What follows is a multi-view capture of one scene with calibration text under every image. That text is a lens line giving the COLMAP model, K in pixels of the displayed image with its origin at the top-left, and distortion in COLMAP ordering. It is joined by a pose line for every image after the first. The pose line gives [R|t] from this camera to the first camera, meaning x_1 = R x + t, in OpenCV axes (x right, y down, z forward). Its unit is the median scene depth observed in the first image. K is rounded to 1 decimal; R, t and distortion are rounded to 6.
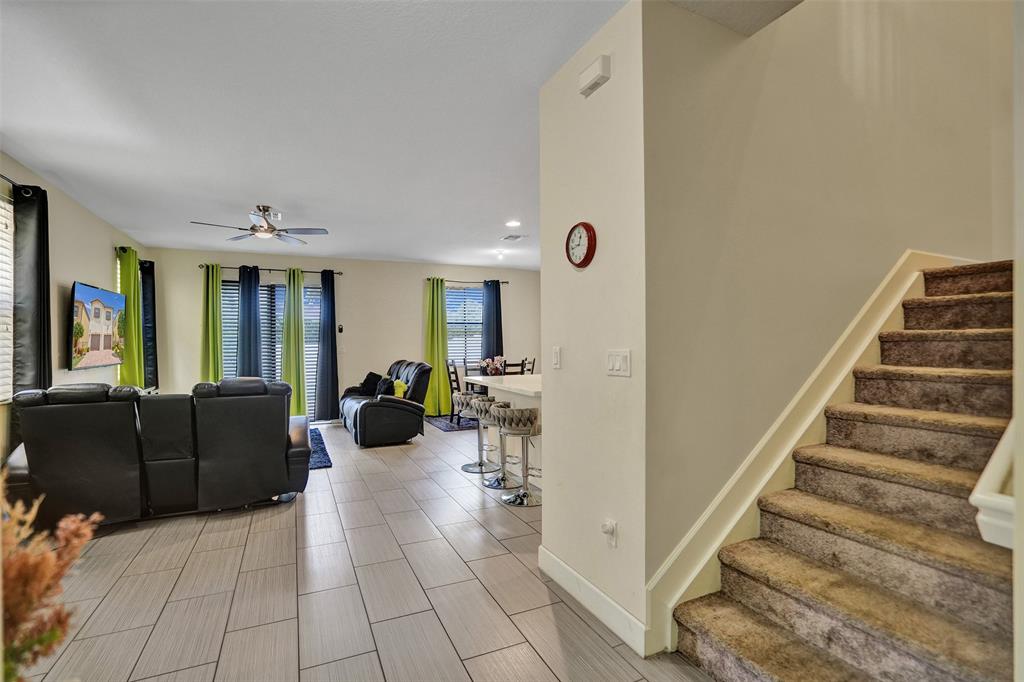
lens RADIAL K [[480.2, 0, 512.0], [0, 480.2, 341.0], [0, 0, 1]] dist [-0.002220, -0.000449]
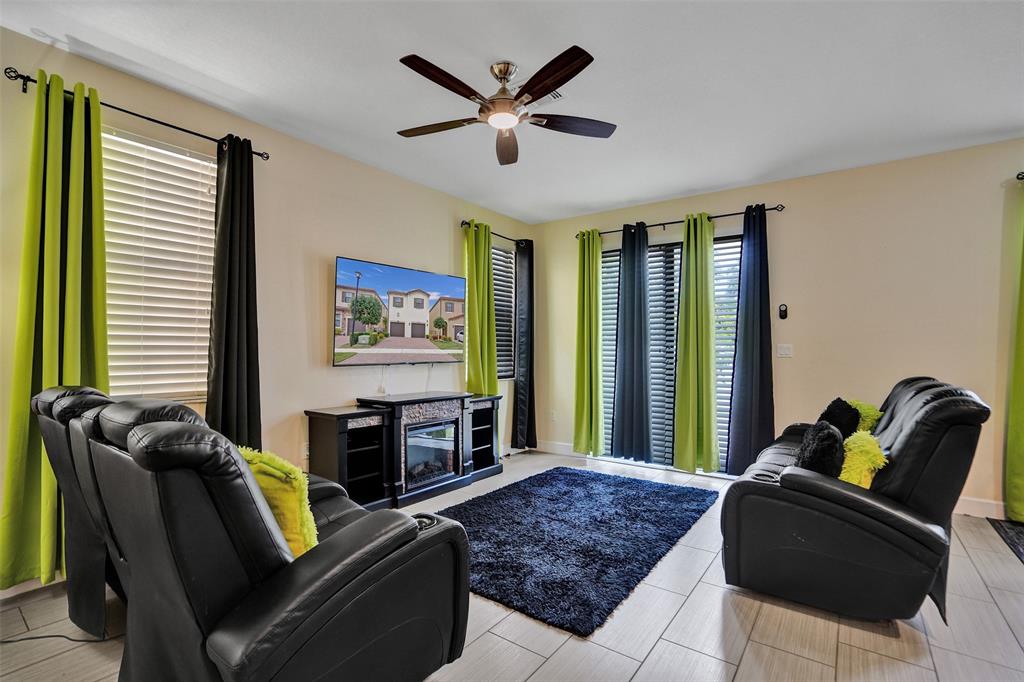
lens RADIAL K [[480.2, 0, 512.0], [0, 480.2, 341.0], [0, 0, 1]] dist [-0.002220, -0.000449]
pose [[0.489059, 0.001840, -0.872249, -0.045237], [0.002862, 0.999989, 0.003714, 0.005411], [0.872246, -0.004313, 0.489048, 0.572409]]
